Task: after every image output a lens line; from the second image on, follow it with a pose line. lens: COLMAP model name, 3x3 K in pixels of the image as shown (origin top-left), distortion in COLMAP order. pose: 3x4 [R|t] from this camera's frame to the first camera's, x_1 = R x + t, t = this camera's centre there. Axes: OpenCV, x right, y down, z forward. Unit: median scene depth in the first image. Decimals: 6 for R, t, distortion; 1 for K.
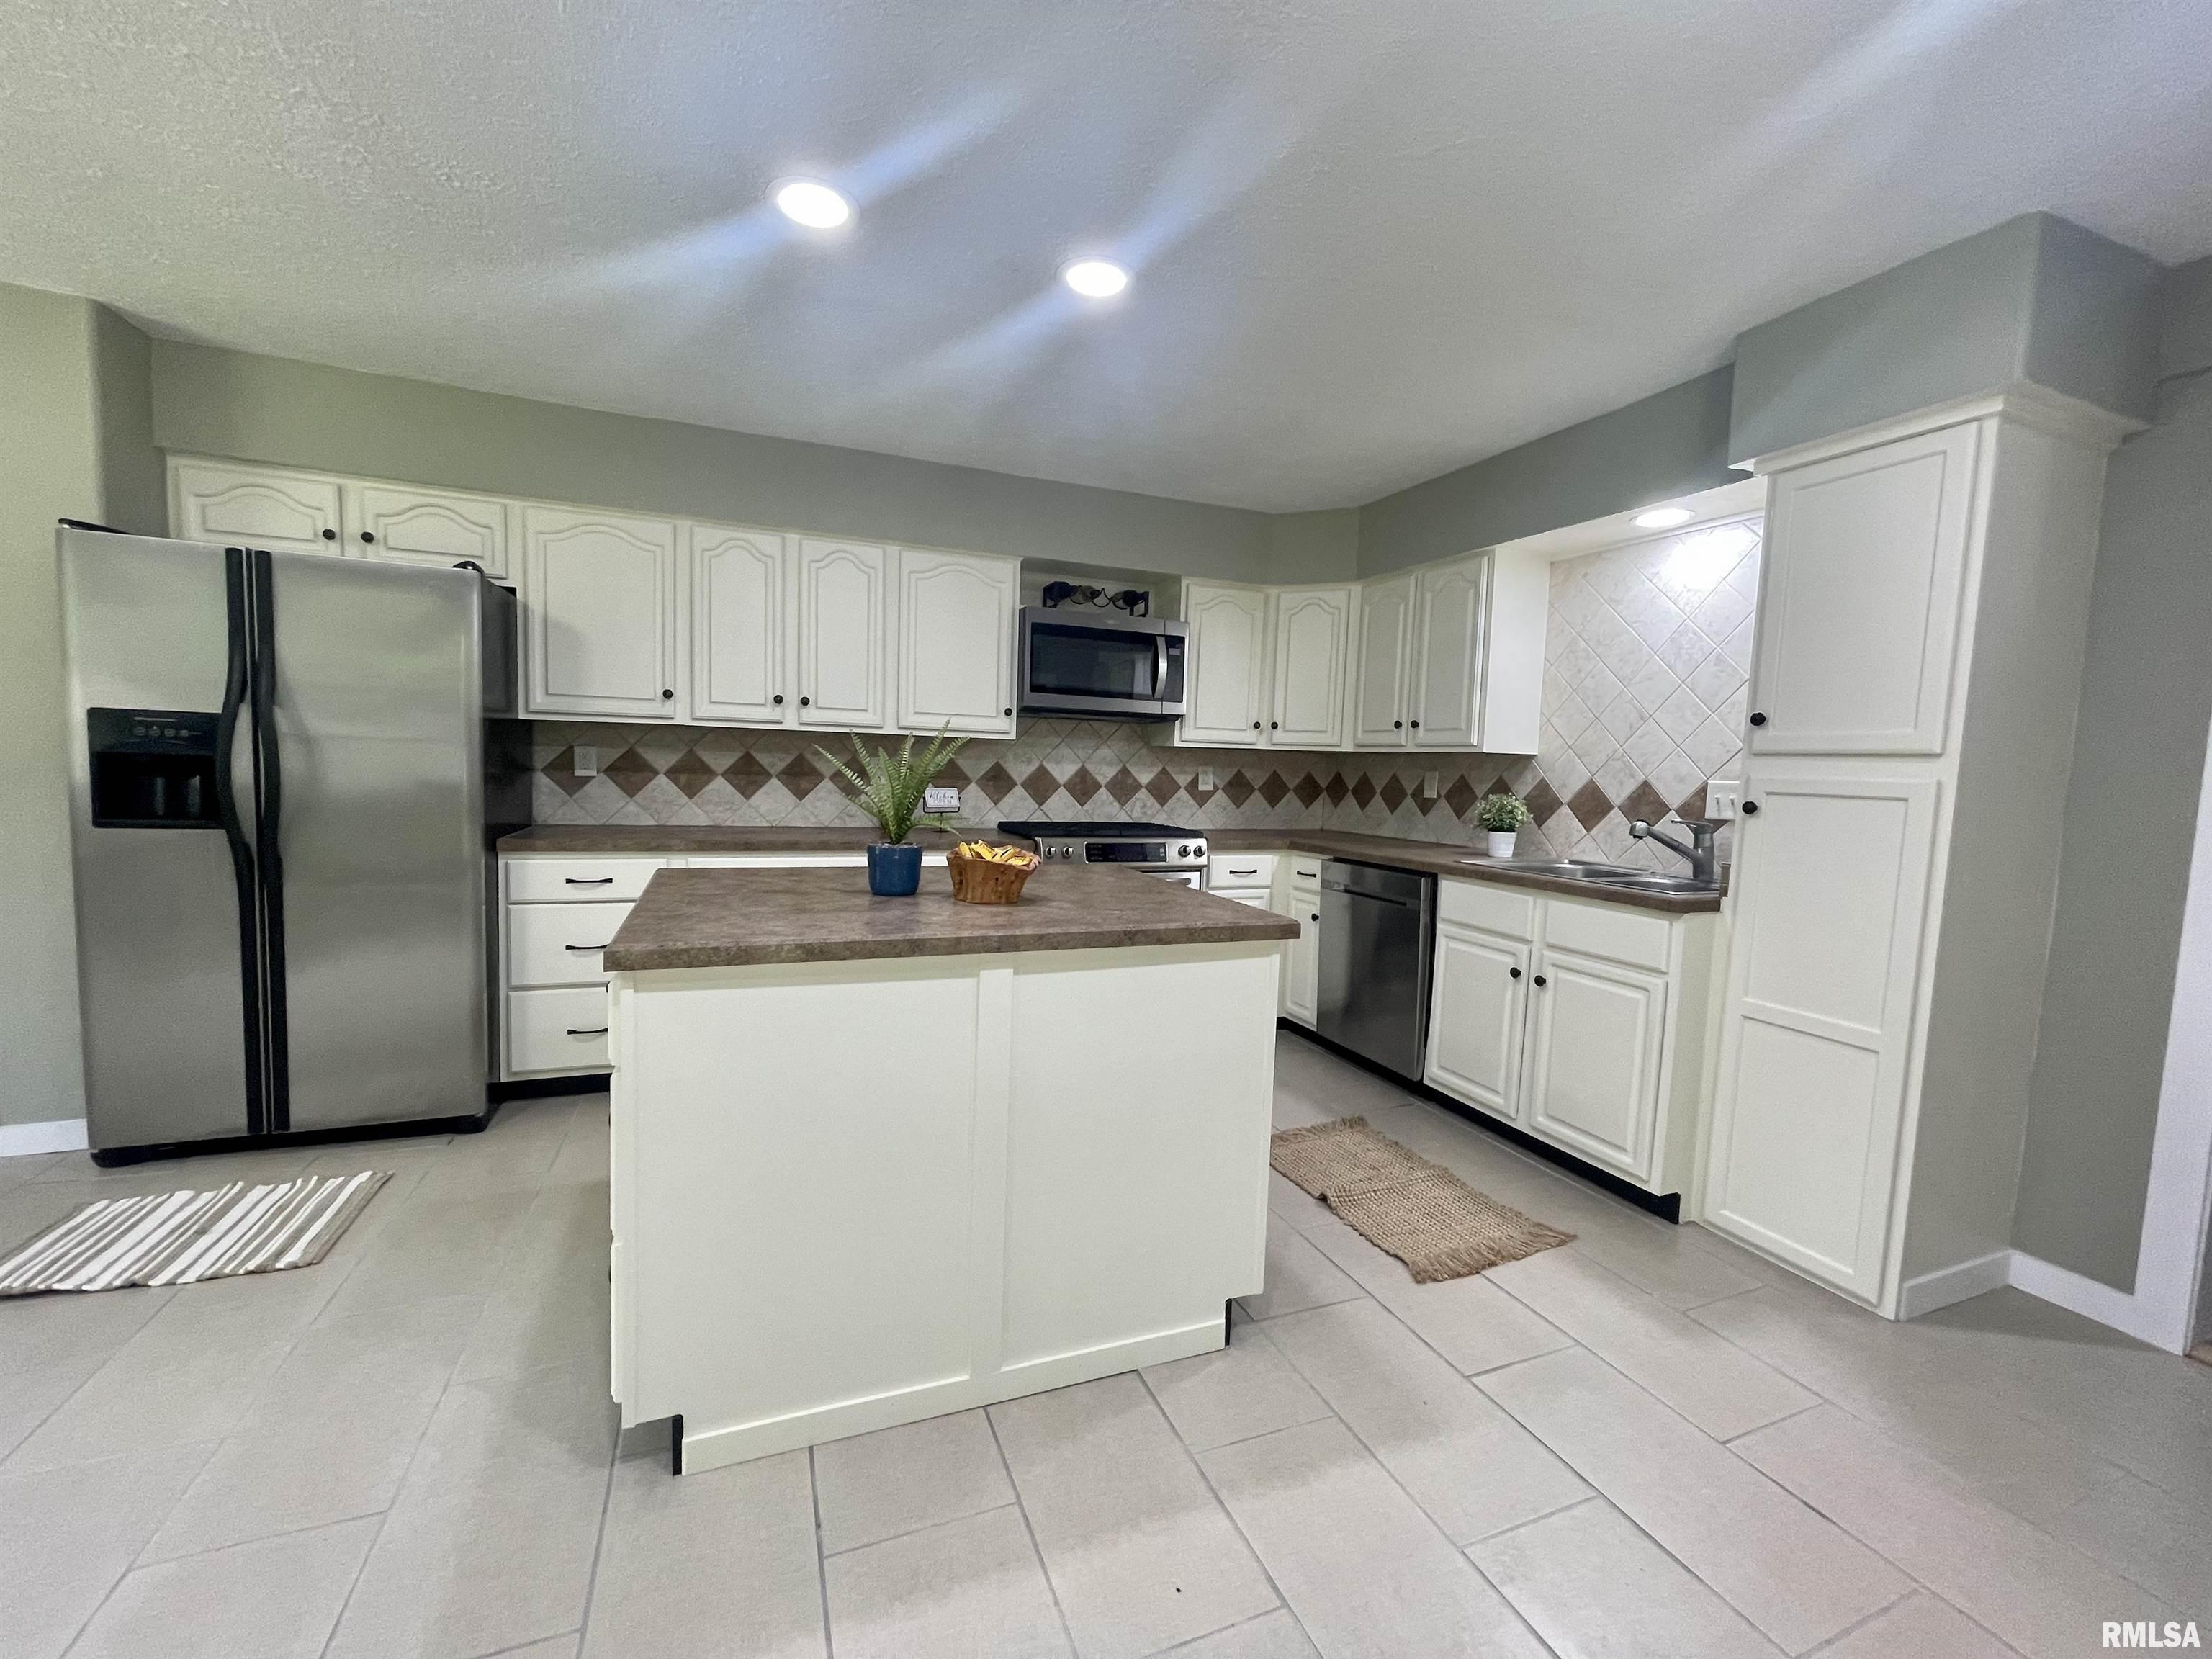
lens RADIAL K [[867.7, 0, 1060.6], [0, 867.7, 836.5], [0, 0, 1]] dist [0.008984, -0.000198]
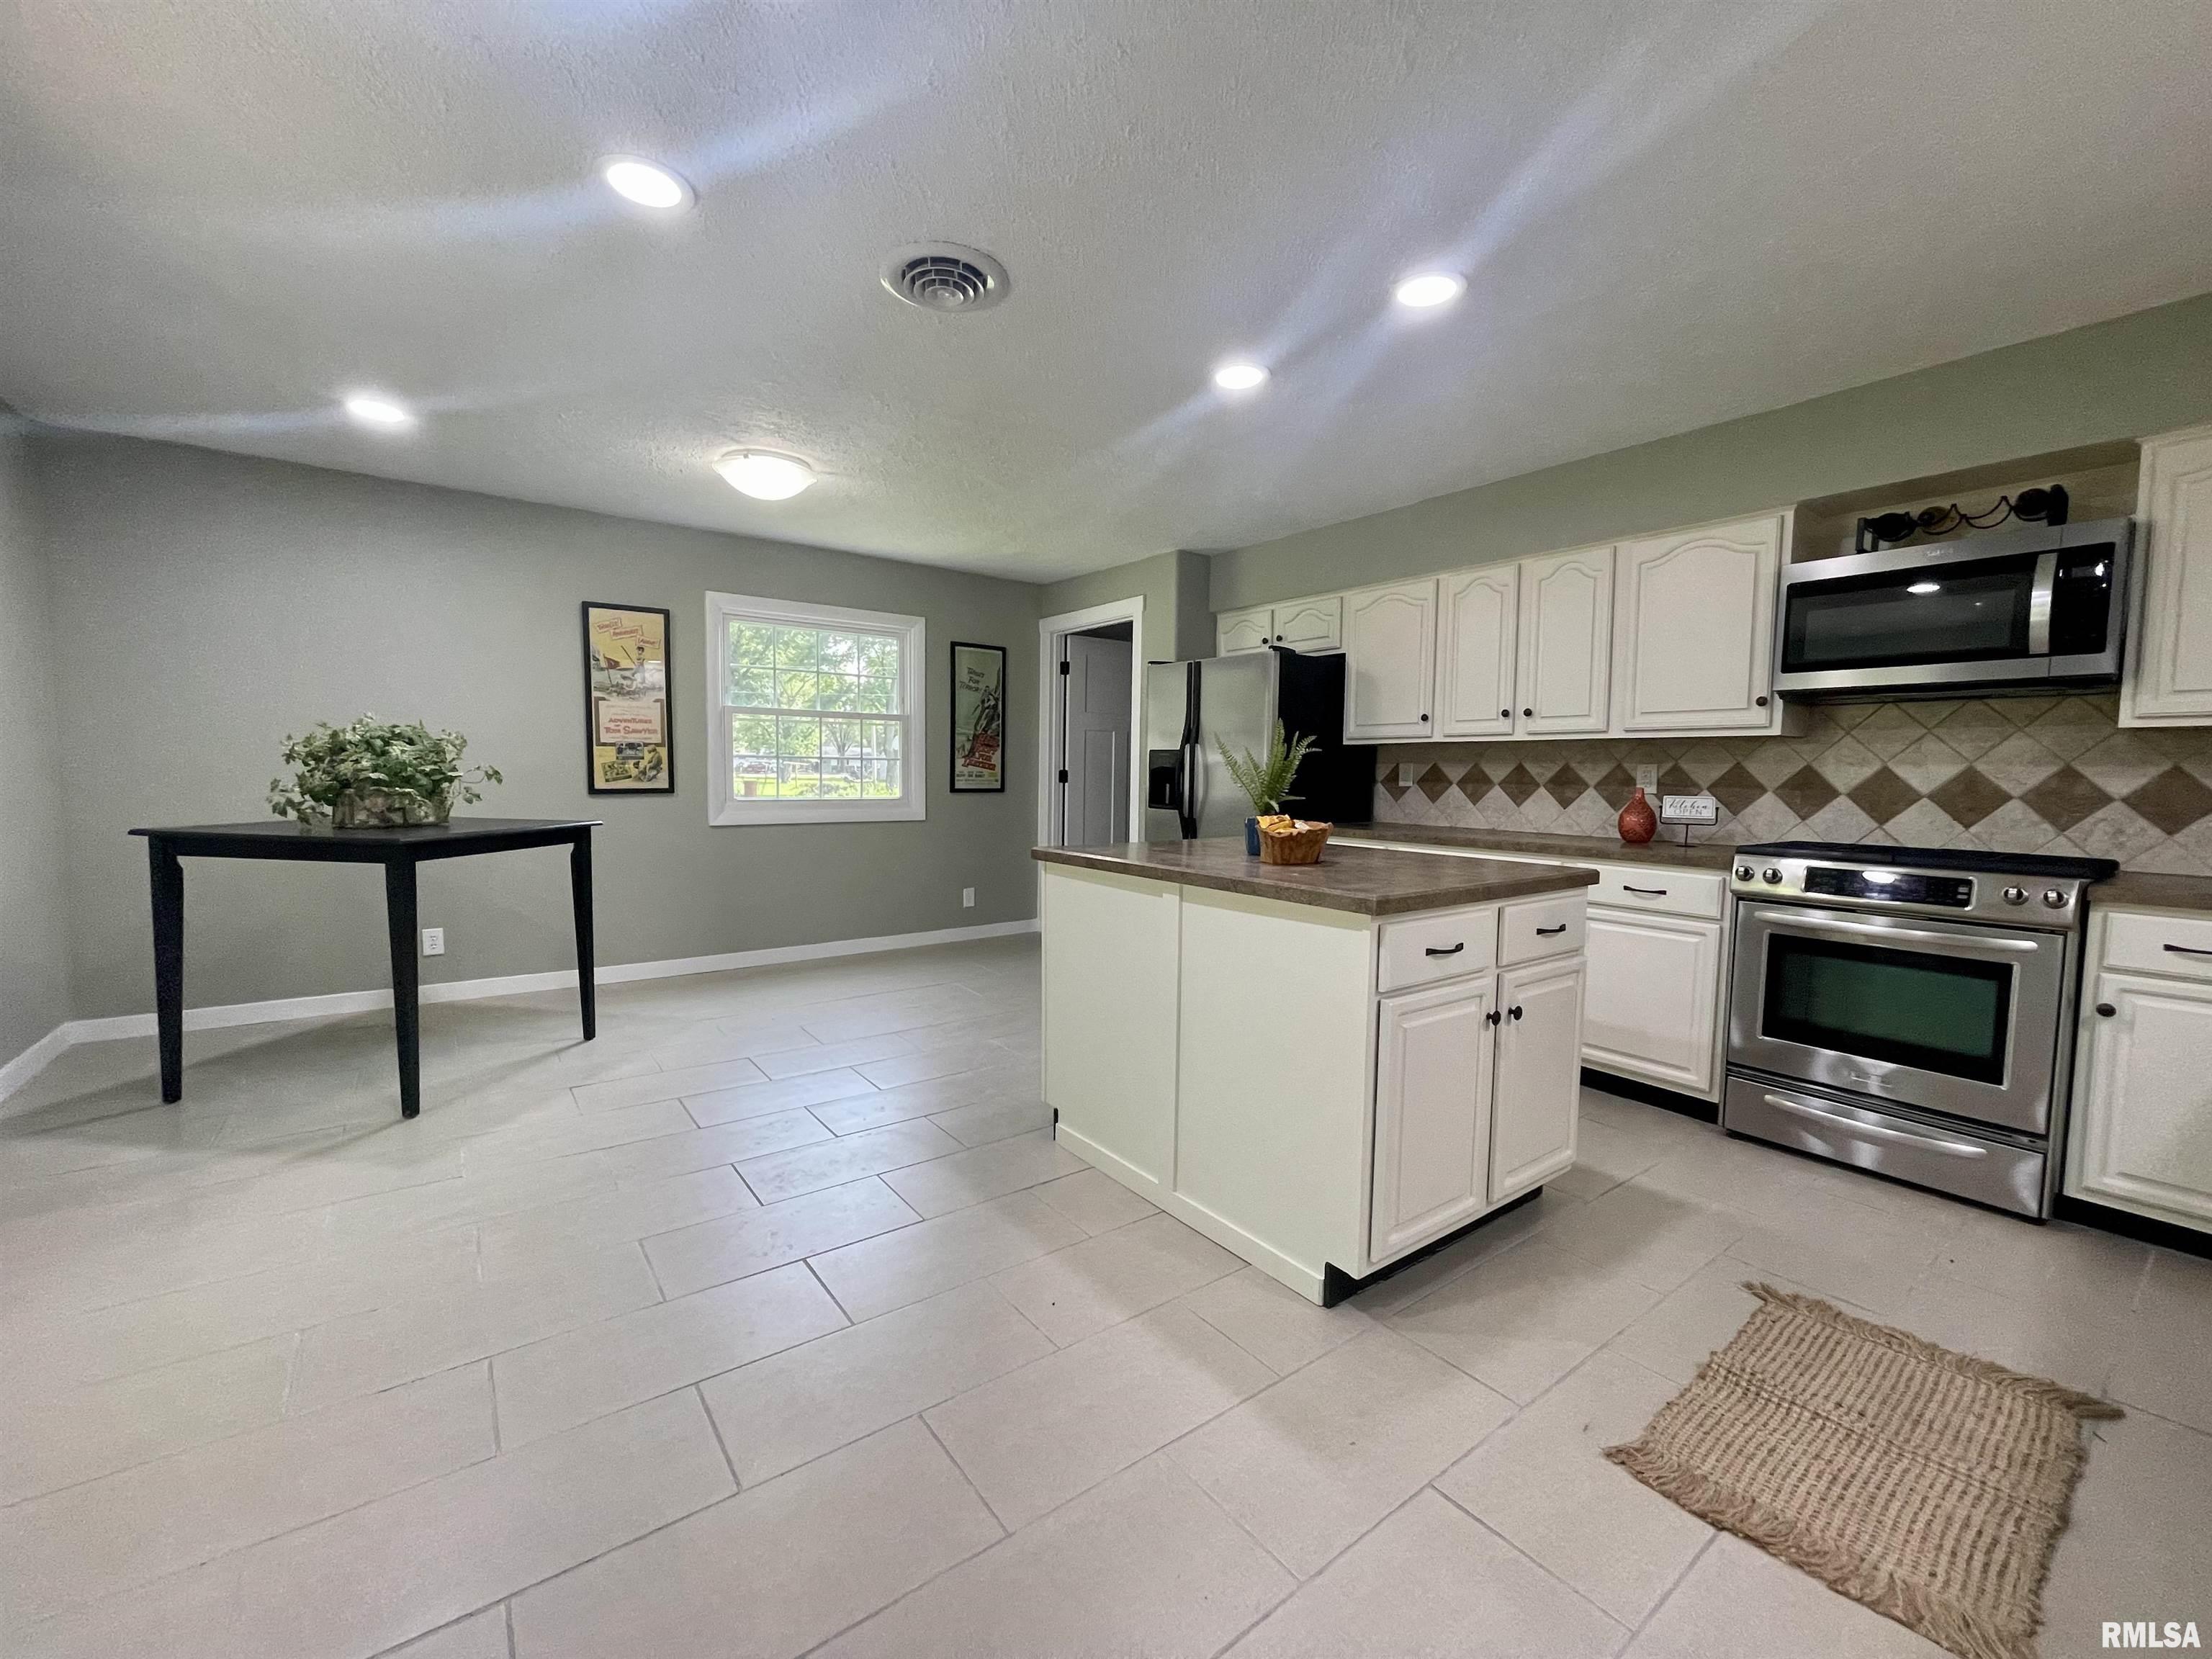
lens RADIAL K [[899.2, 0, 1106.0], [0, 899.2, 829.5], [0, 0, 1]] dist [0.000430, -0.000087]
pose [[0.283525, 0.037465, -0.958233, 0.579434], [-0.073195, 0.997167, 0.017330, 0.003472], [0.956167, 0.065225, 0.285464, 0.199253]]
